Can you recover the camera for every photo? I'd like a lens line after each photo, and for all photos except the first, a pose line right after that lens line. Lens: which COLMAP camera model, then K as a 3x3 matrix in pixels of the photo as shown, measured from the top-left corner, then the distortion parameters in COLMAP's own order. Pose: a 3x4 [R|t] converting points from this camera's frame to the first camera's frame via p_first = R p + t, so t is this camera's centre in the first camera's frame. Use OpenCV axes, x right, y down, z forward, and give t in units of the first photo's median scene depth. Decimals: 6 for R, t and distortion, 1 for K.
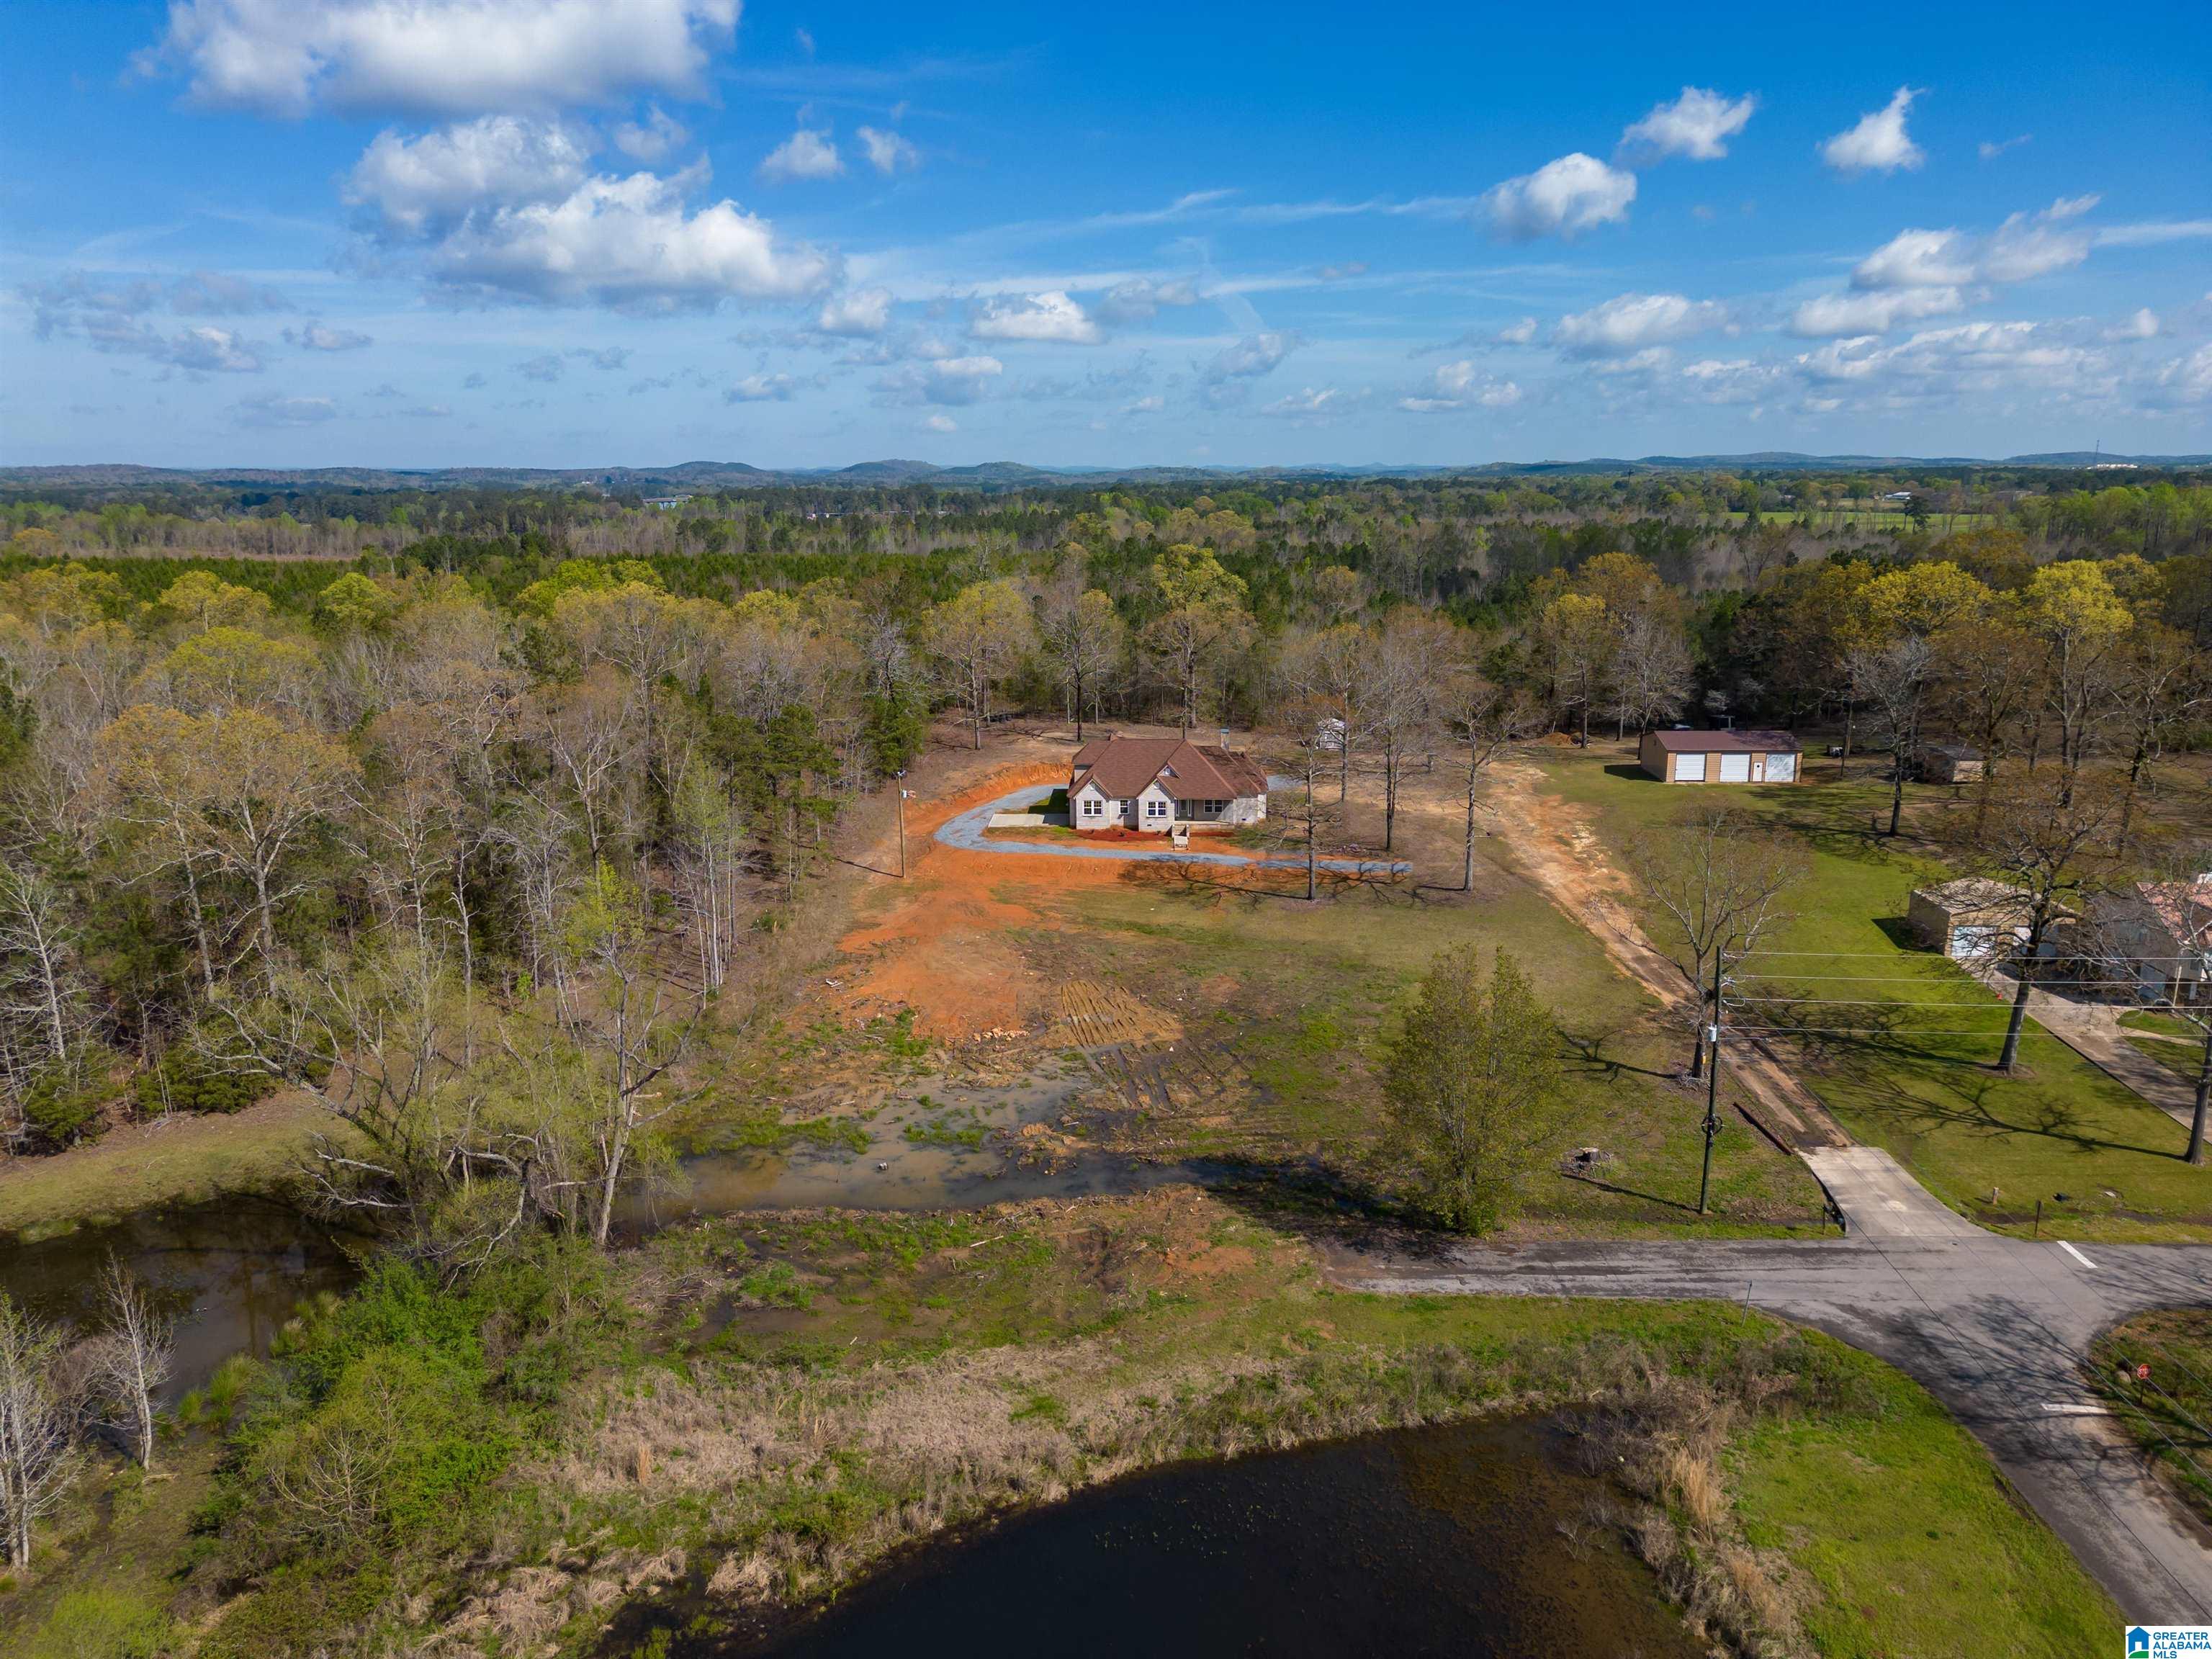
lens RADIAL K [[1565.8, 0, 1106.0], [0, 1565.8, 829.5], [0, 0, 1]] dist [0.062280, -0.062681]
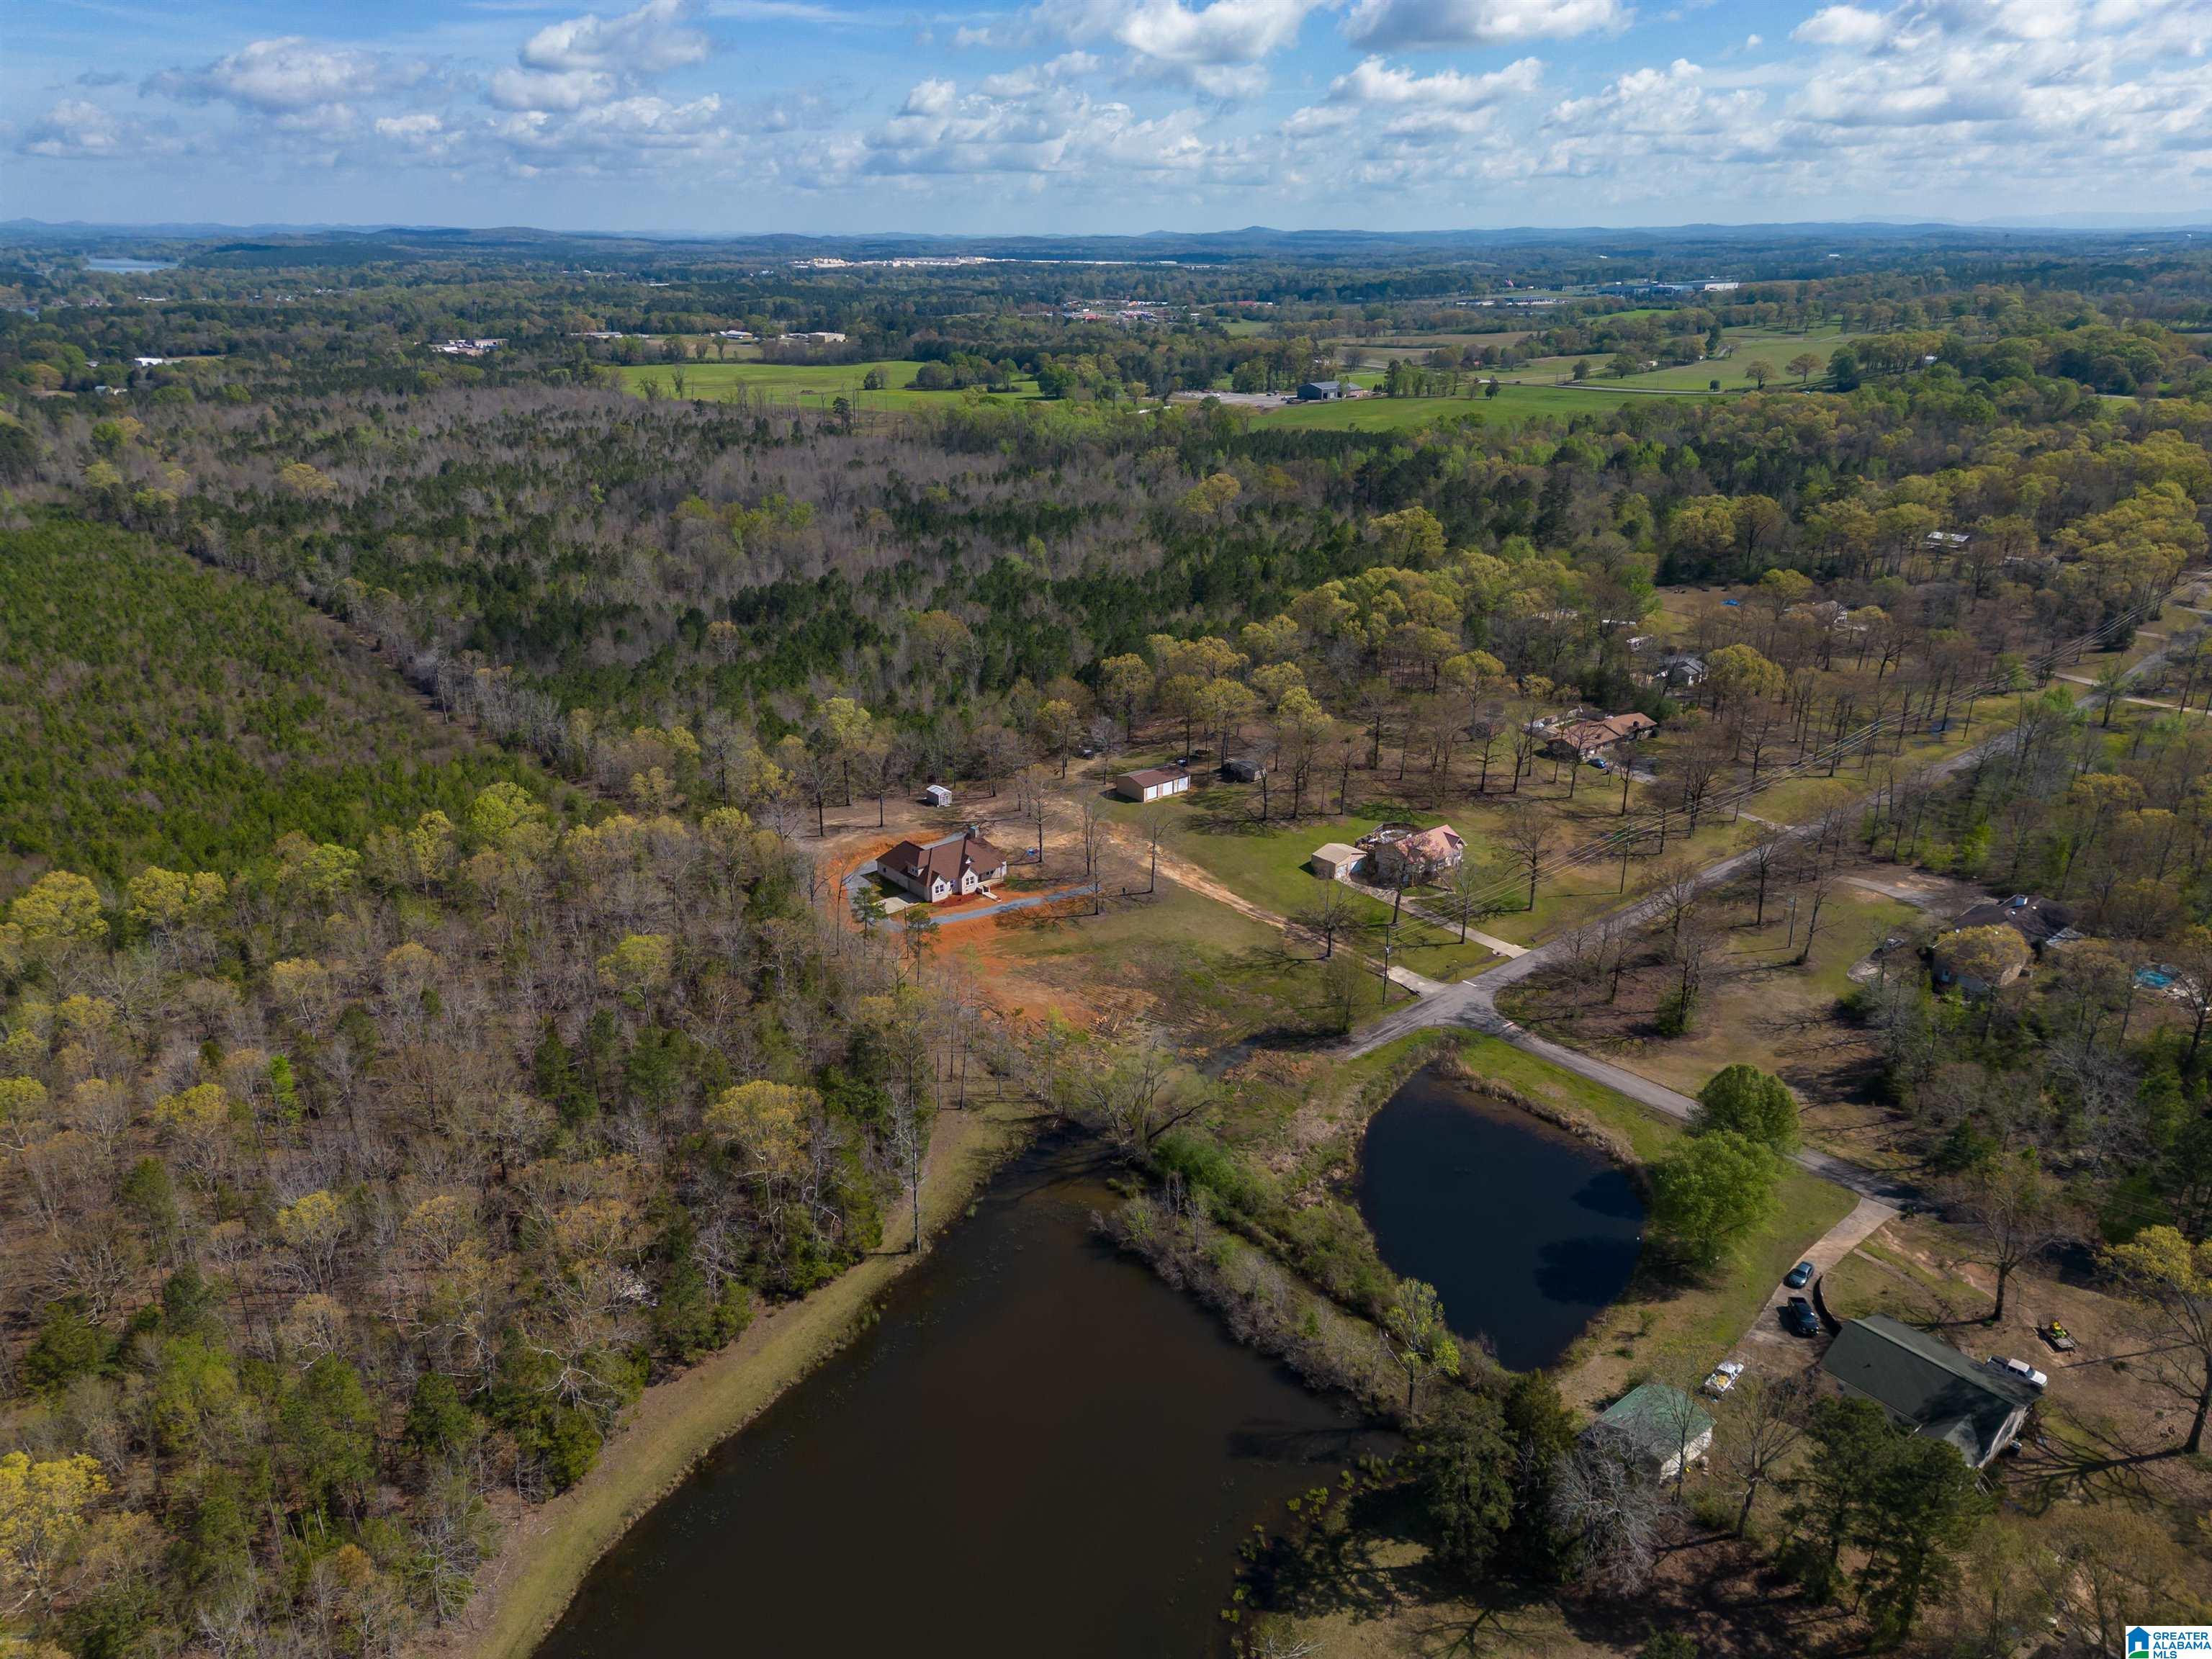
lens RADIAL K [[1547.7, 0, 1106.0], [0, 1547.7, 829.5], [0, 0, 1]] dist [0.057606, -0.040179]
pose [[0.735799, -0.233616, 0.635629, -1.698030], [0.141002, 0.970892, 0.193614, -0.685874], [-0.662358, -0.052836, 0.747322, -0.834698]]
